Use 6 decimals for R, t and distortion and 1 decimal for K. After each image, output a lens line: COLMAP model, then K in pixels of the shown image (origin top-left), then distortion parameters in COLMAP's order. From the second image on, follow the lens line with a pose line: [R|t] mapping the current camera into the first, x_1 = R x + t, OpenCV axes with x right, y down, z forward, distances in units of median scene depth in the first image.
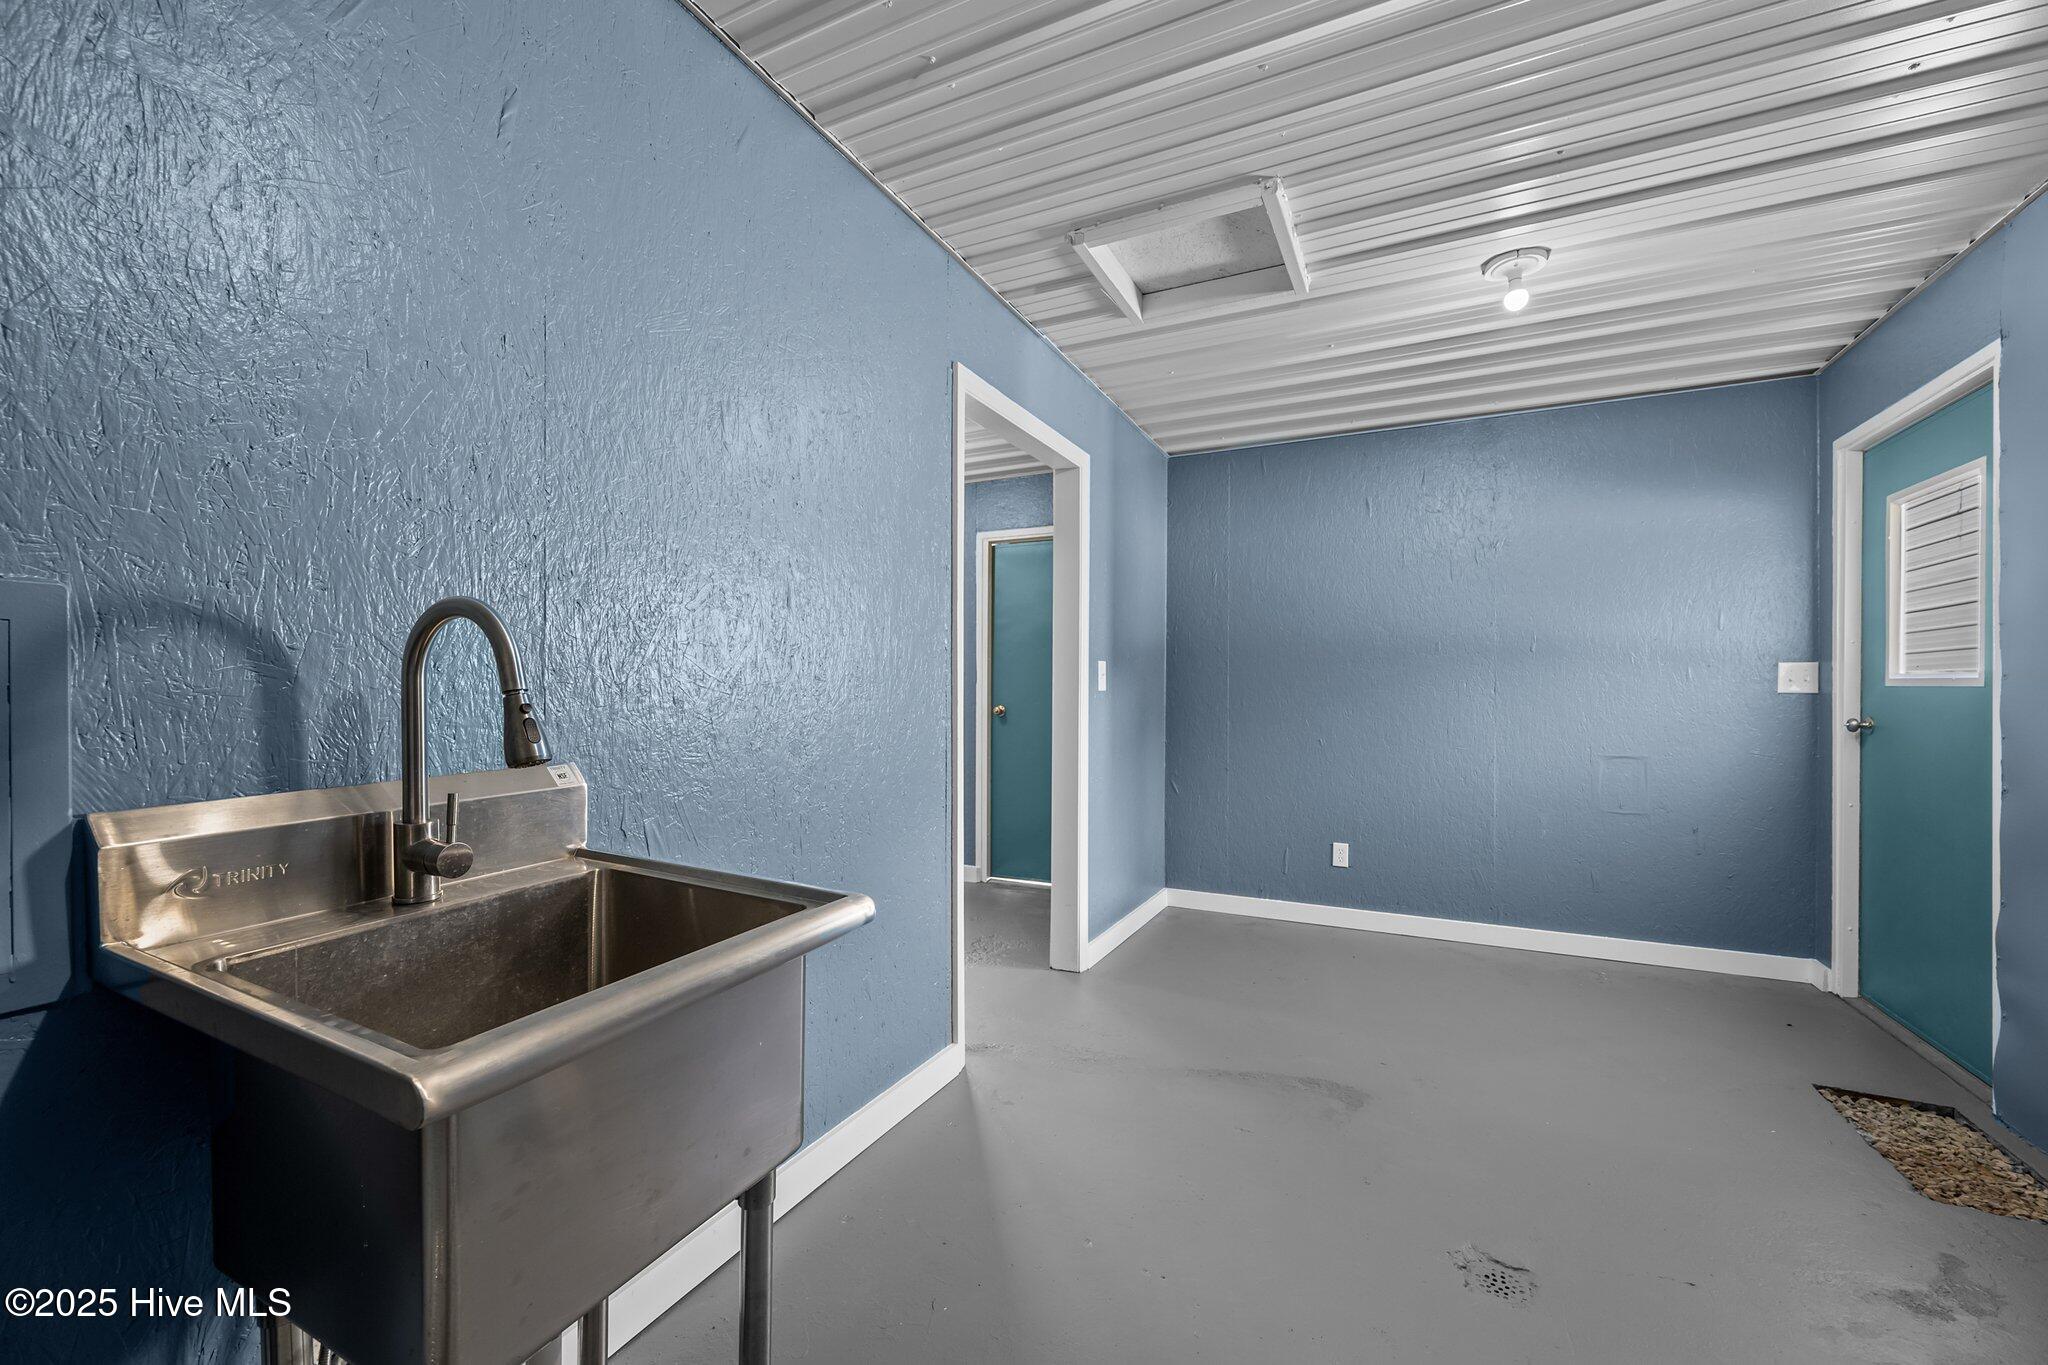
lens RADIAL K [[808.6, 0, 1020.3], [0, 808.6, 685.8], [0, 0, 1]] dist [-0.012199, -0.000066]
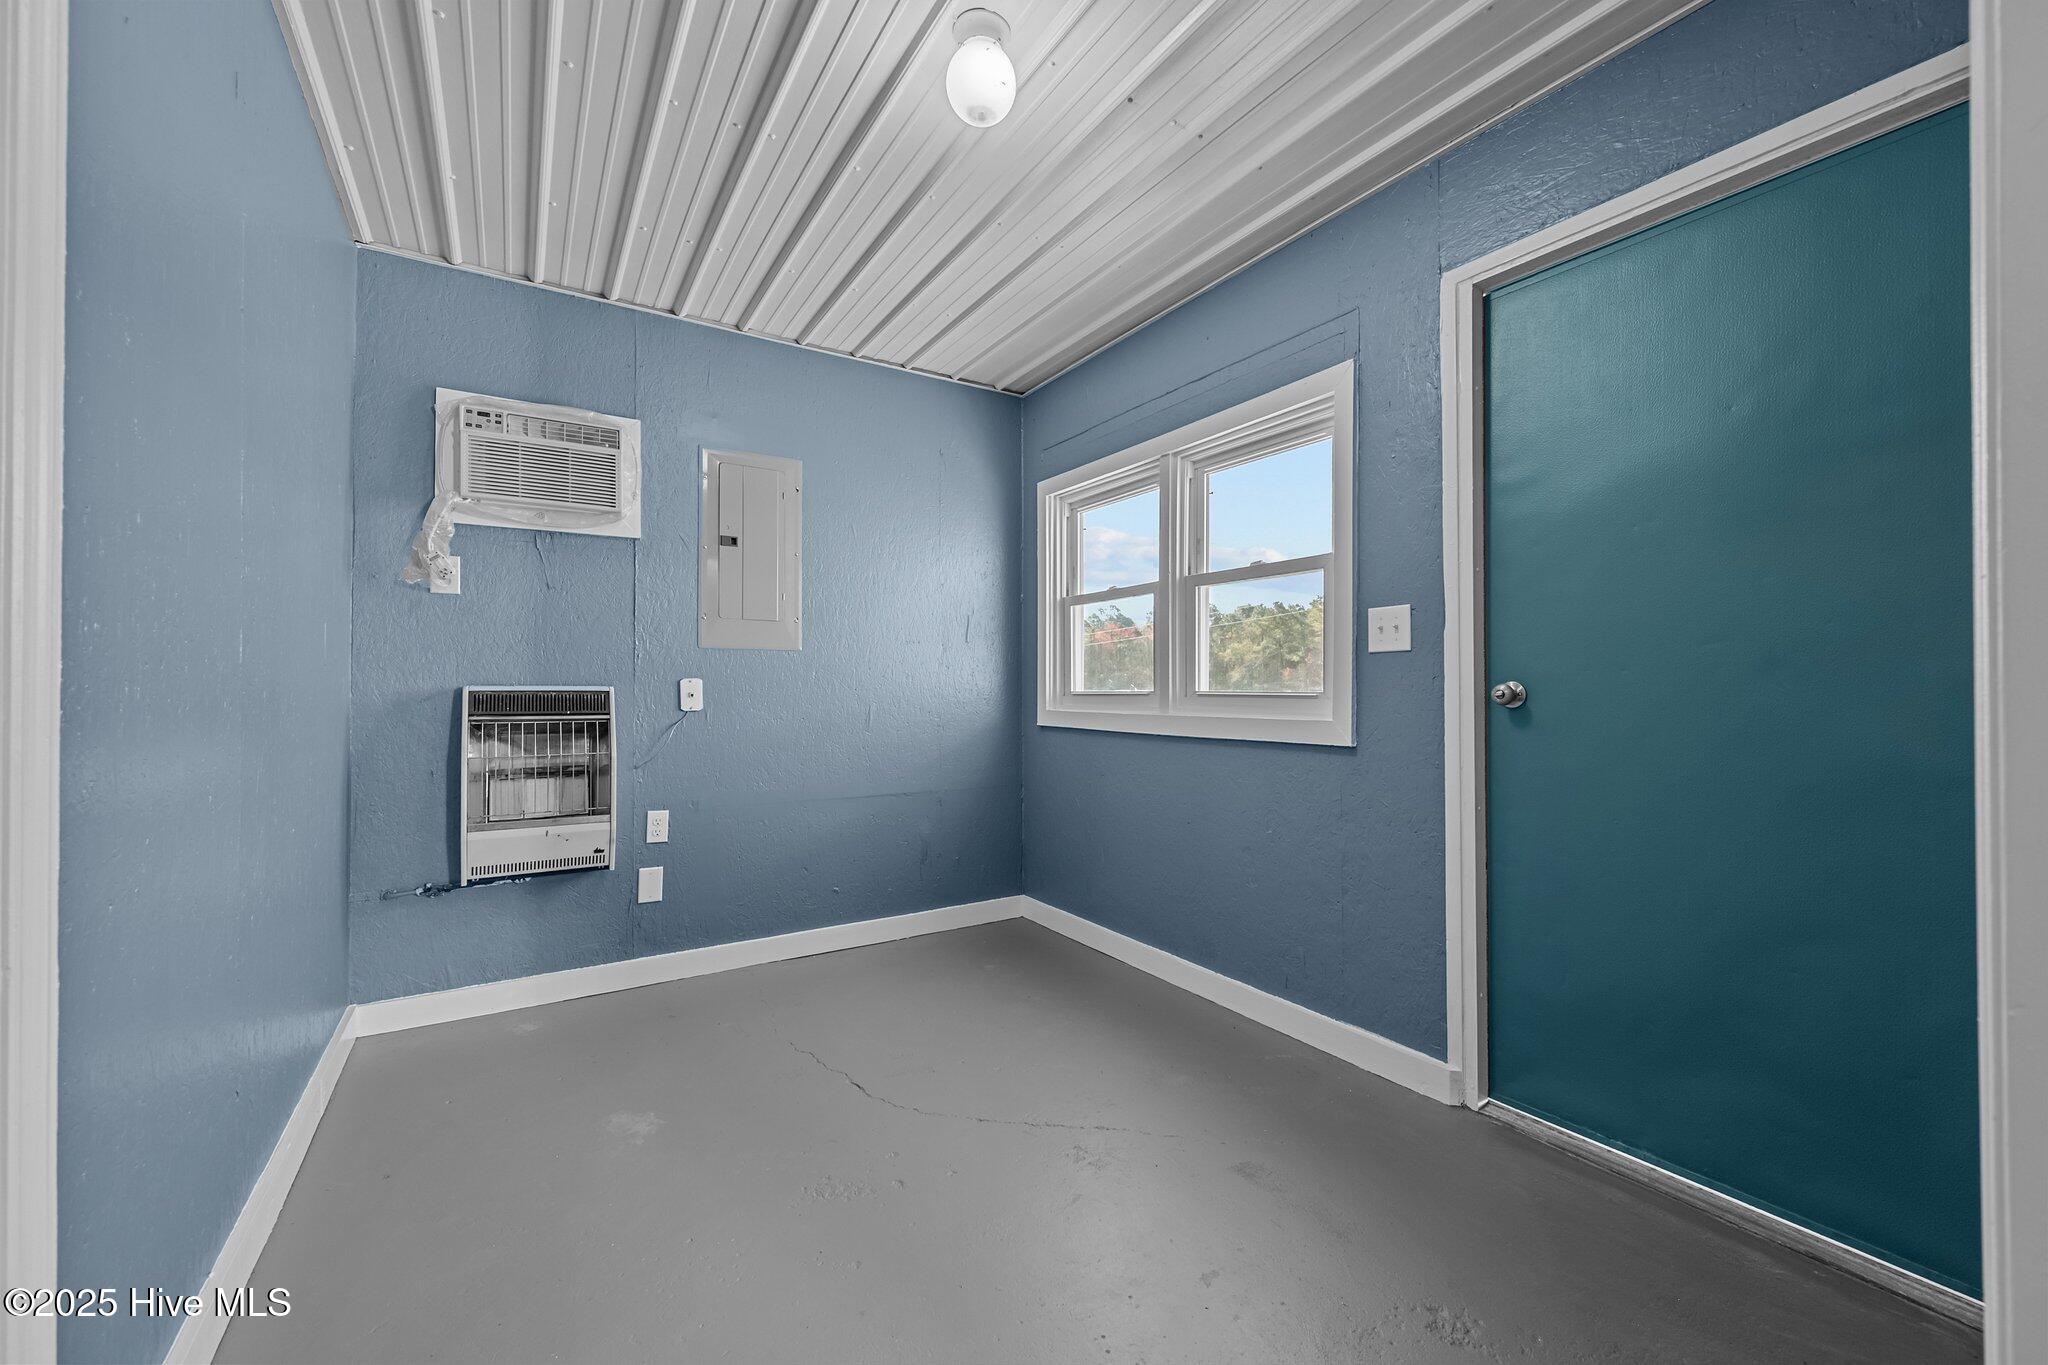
lens RADIAL K [[808.6, 0, 1023.7], [0, 808.6, 681.7], [0, 0, 1]] dist [-0.012199, -0.000066]
pose [[0.854534, -0.011201, -0.519274, -0.024311], [0.003816, 0.999876, -0.015289, 0.030096], [0.519381, 0.011084, 0.854471, 0.526454]]
